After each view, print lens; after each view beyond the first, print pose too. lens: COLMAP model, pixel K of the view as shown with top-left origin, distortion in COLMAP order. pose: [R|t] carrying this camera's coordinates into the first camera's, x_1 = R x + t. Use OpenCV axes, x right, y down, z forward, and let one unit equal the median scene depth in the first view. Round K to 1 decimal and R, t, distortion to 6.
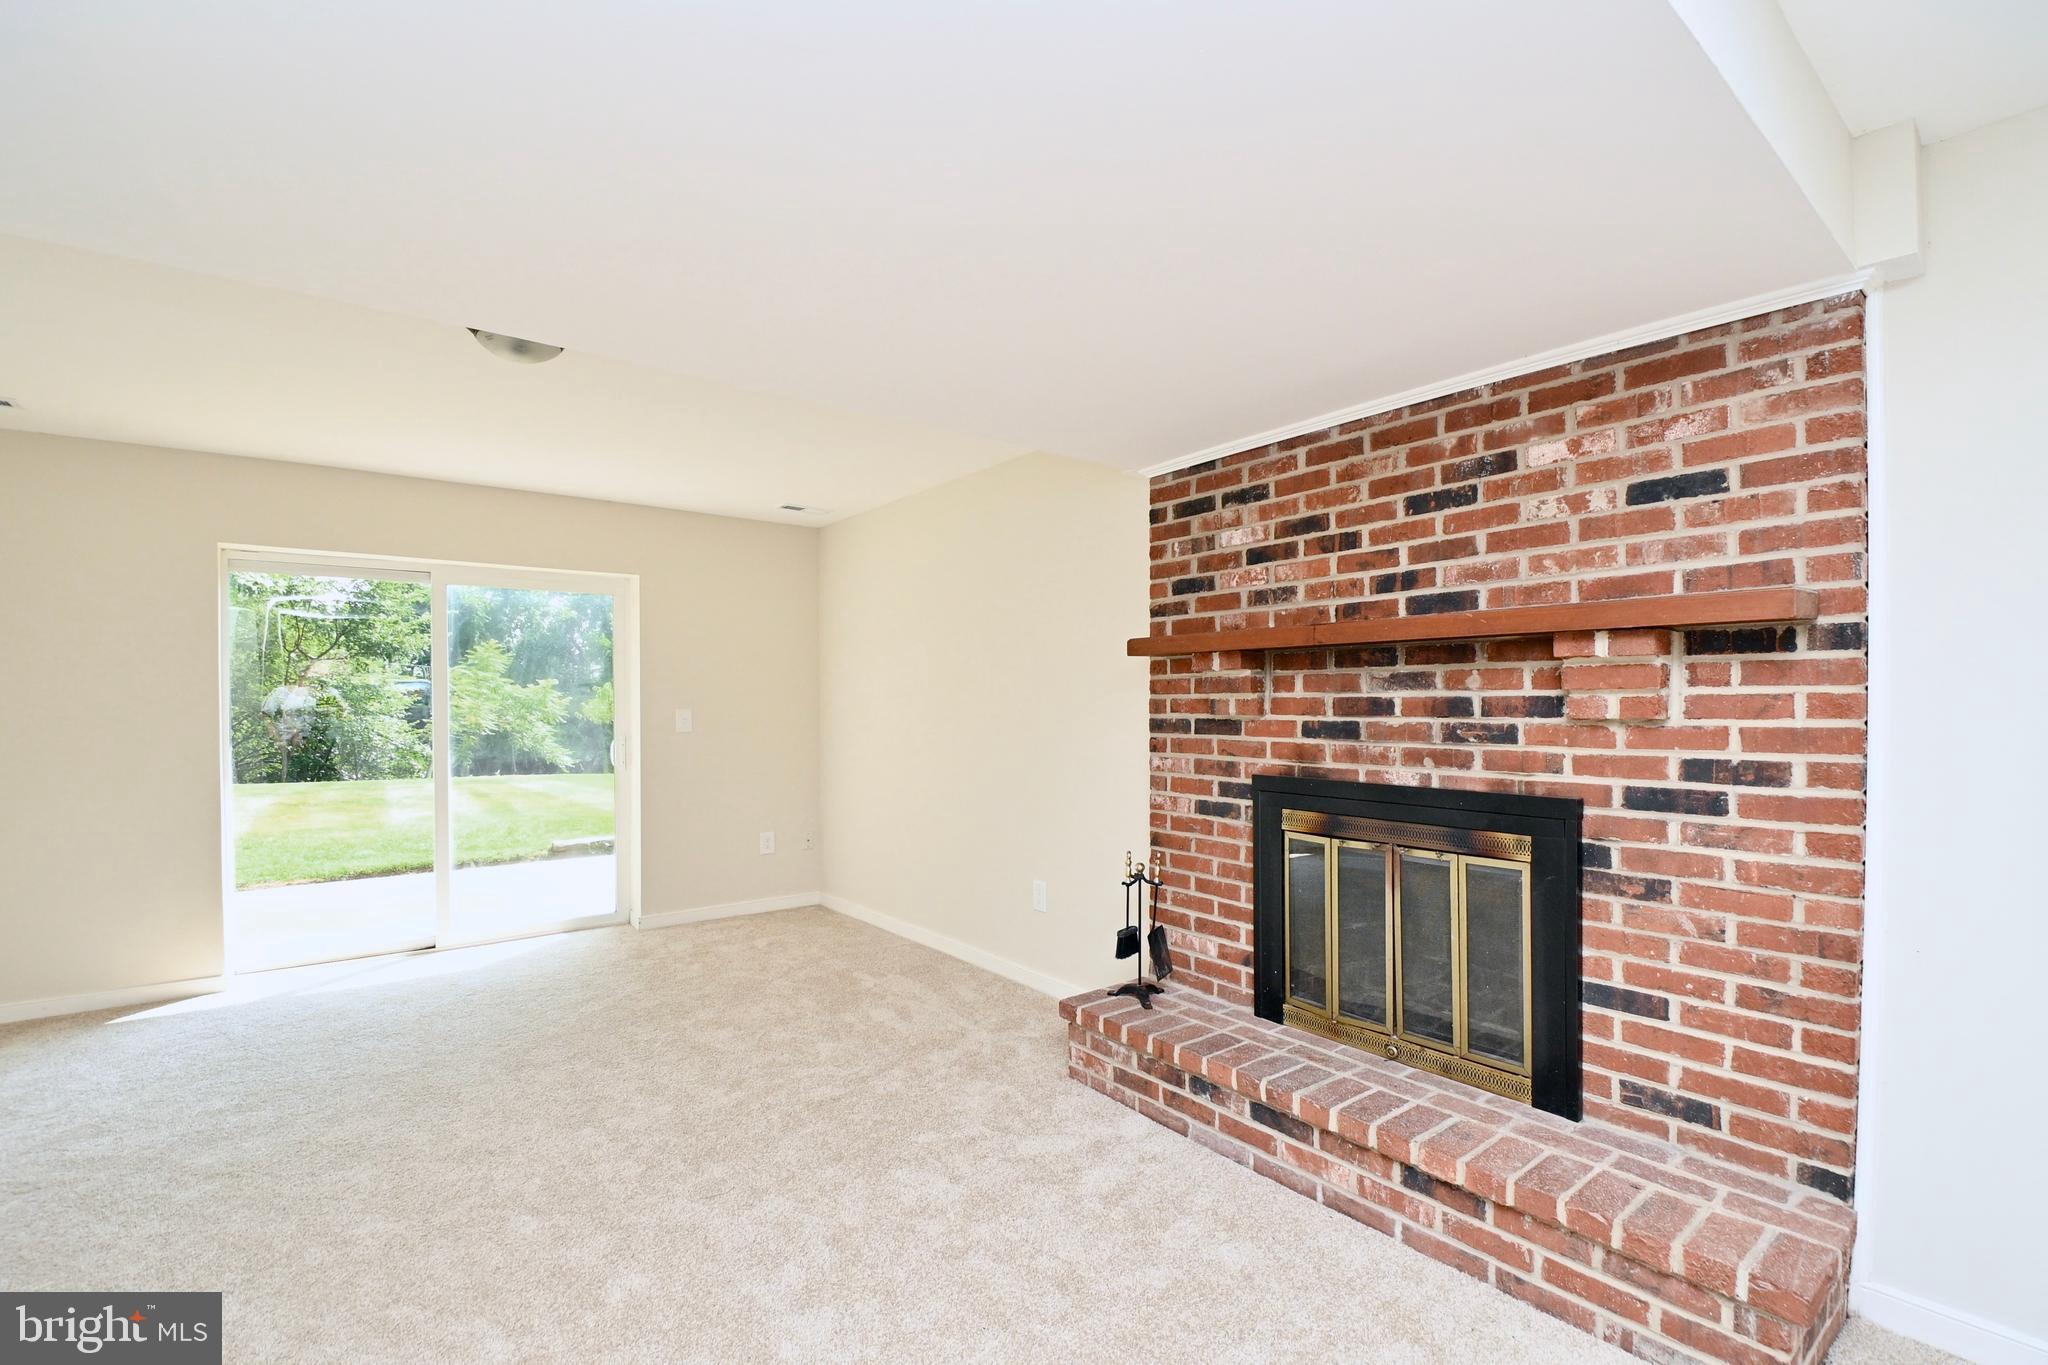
lens RADIAL K [[901.1, 0, 1037.5], [0, 901.1, 707.3], [0, 0, 1]] dist [0.008666, -0.017173]
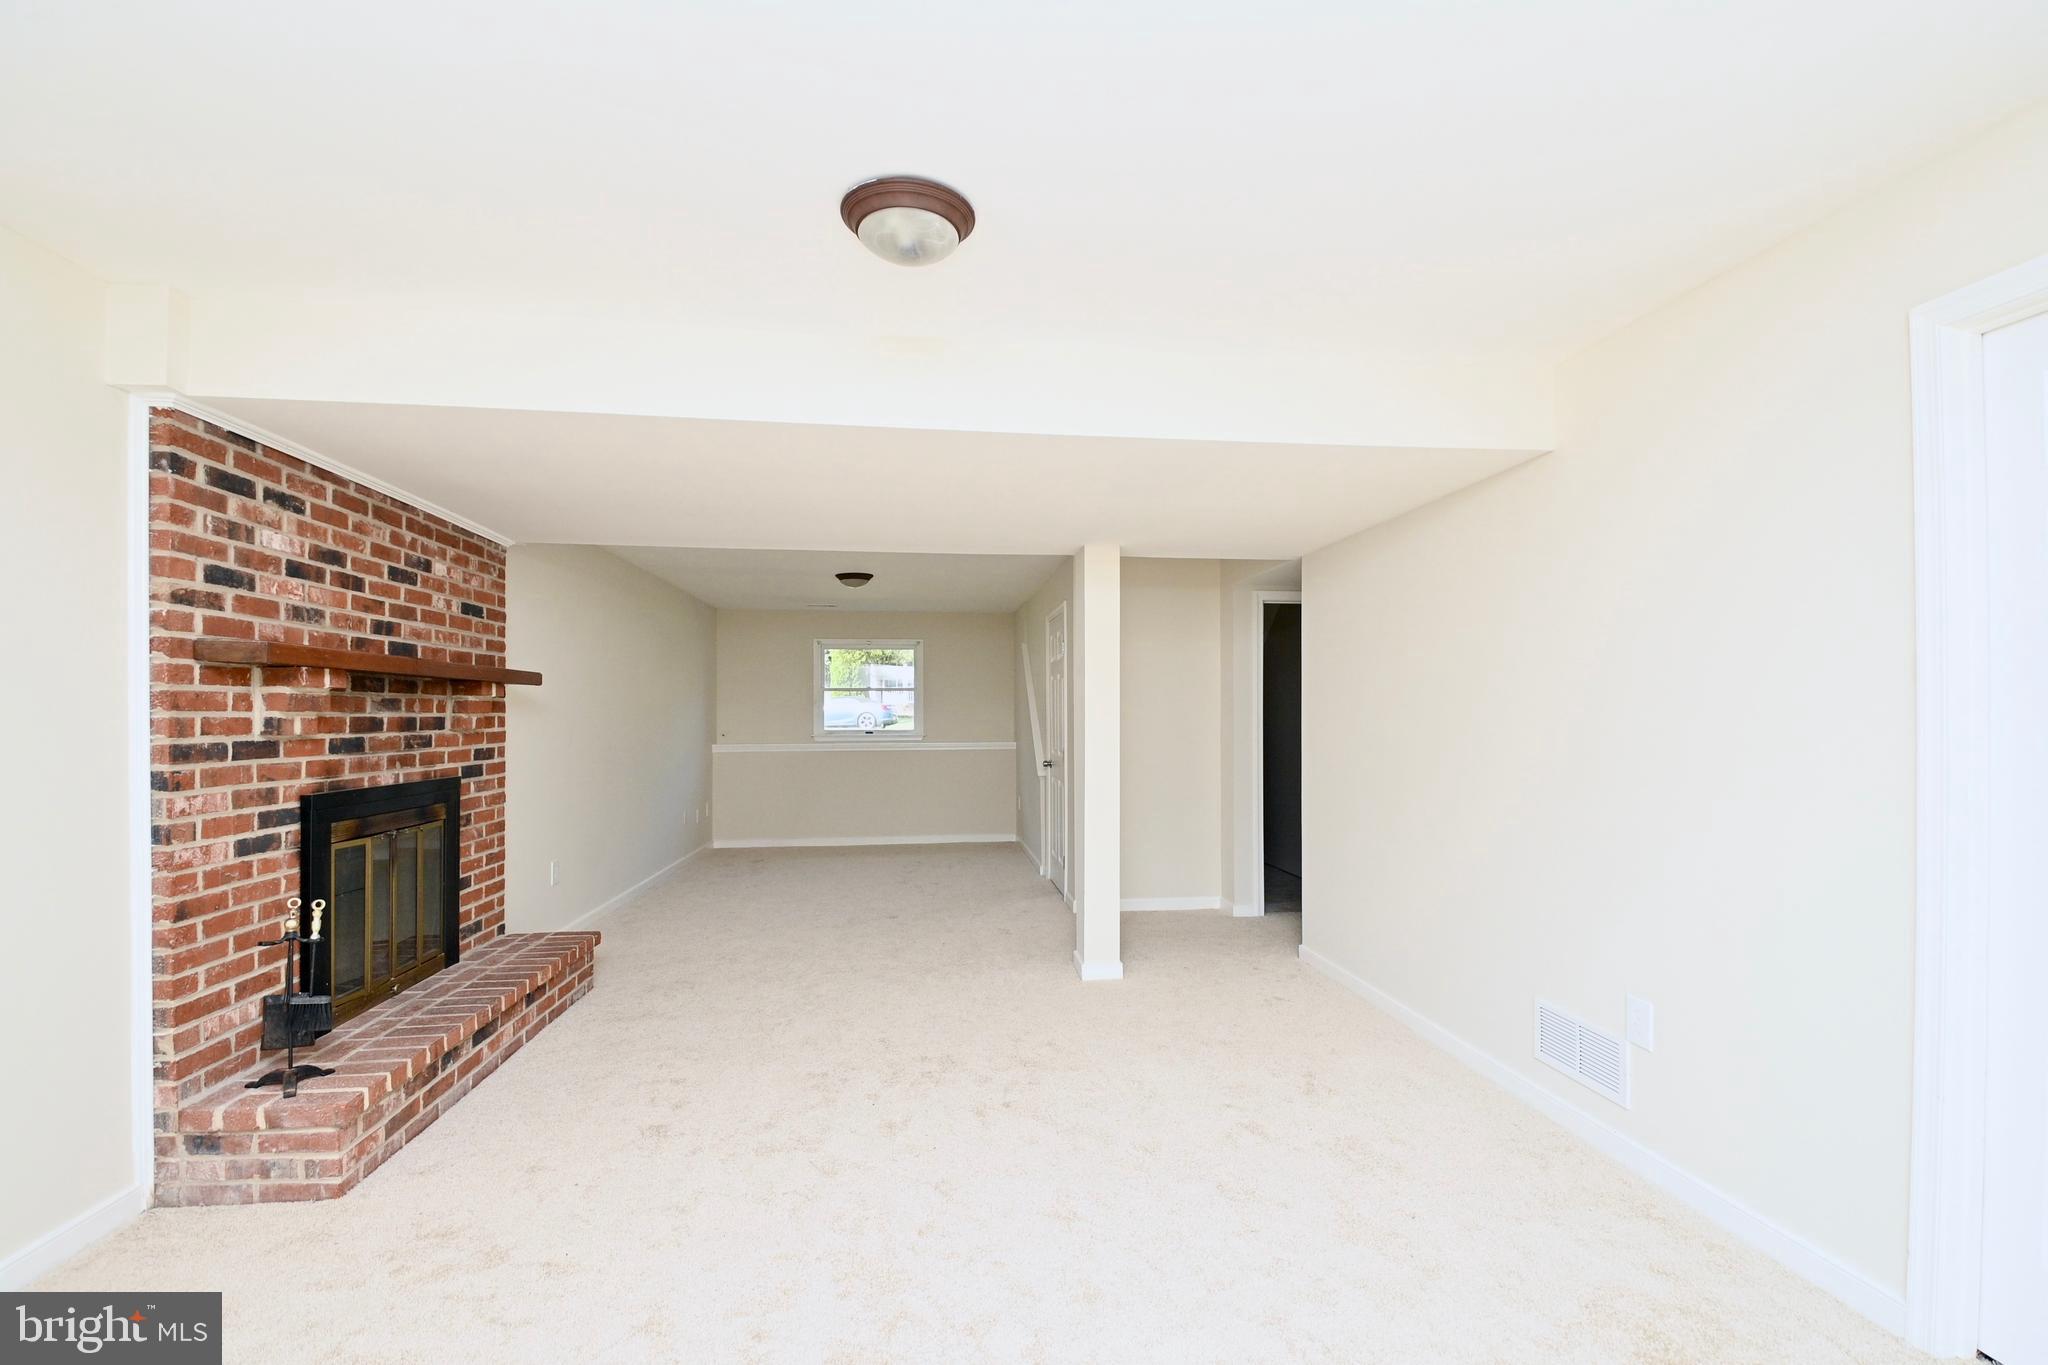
lens RADIAL K [[901.1, 0, 1043.9], [0, 901.1, 703.5], [0, 0, 1]] dist [0.008666, -0.017173]
pose [[-0.860349, 0.013205, 0.509534, -1.111072], [0.009261, 0.999904, -0.010276, -0.008934], [-0.509621, -0.004122, -0.860389, 1.689291]]
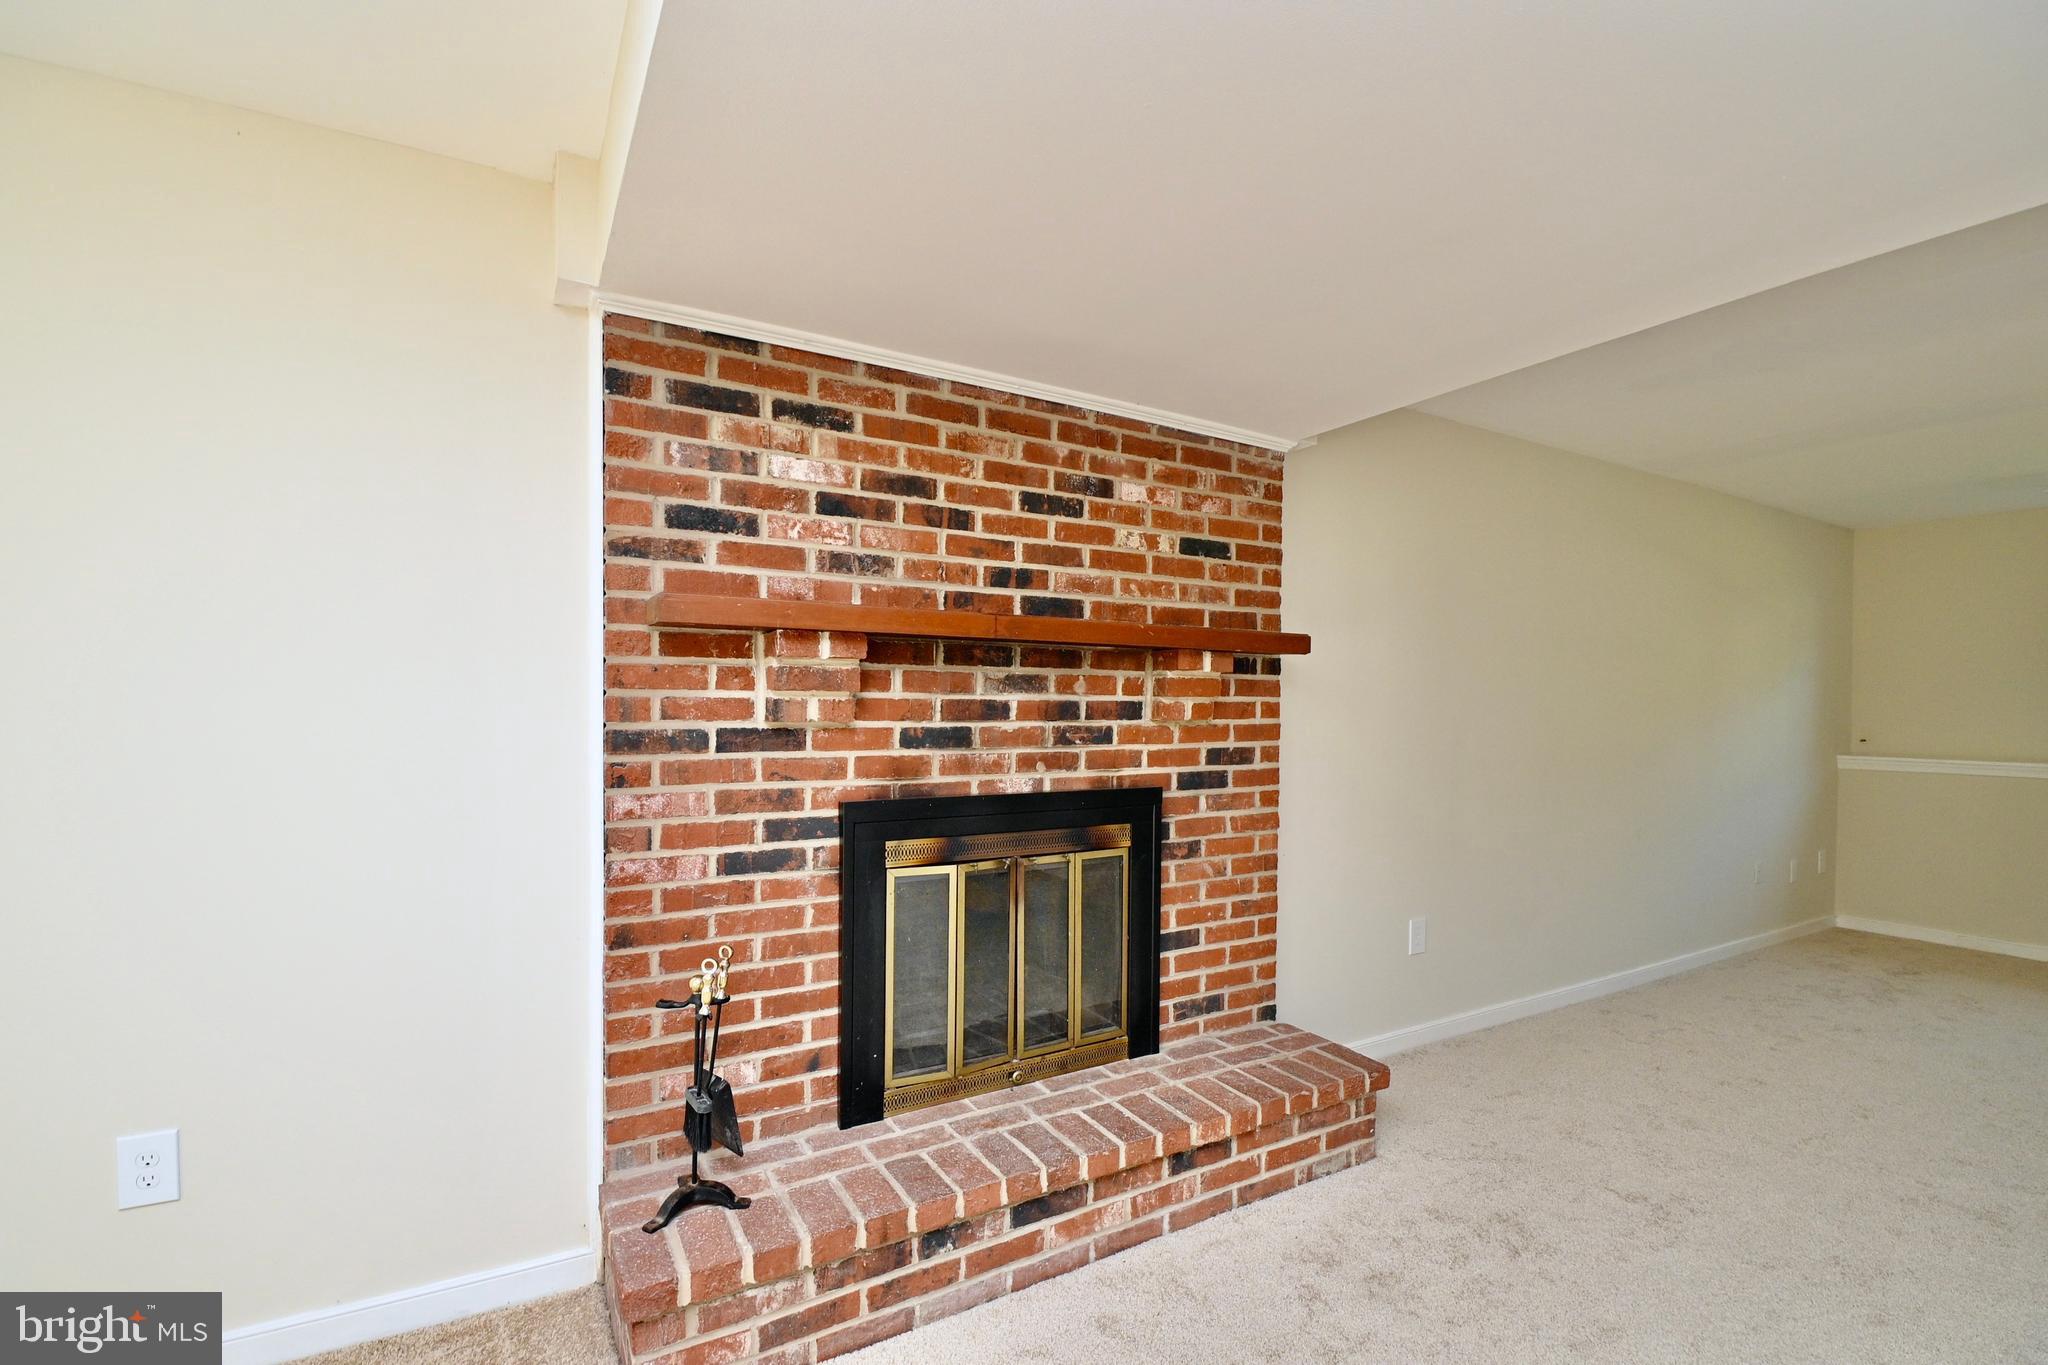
lens RADIAL K [[901.1, 0, 1043.9], [0, 901.1, 706.7], [0, 0, 1]] dist [0.008666, -0.017173]
pose [[0.137528, -0.002862, 0.990494, -0.548592], [-0.004846, 0.999982, 0.003562, -0.008290], [-0.990486, -0.005290, 0.137511, 0.868545]]
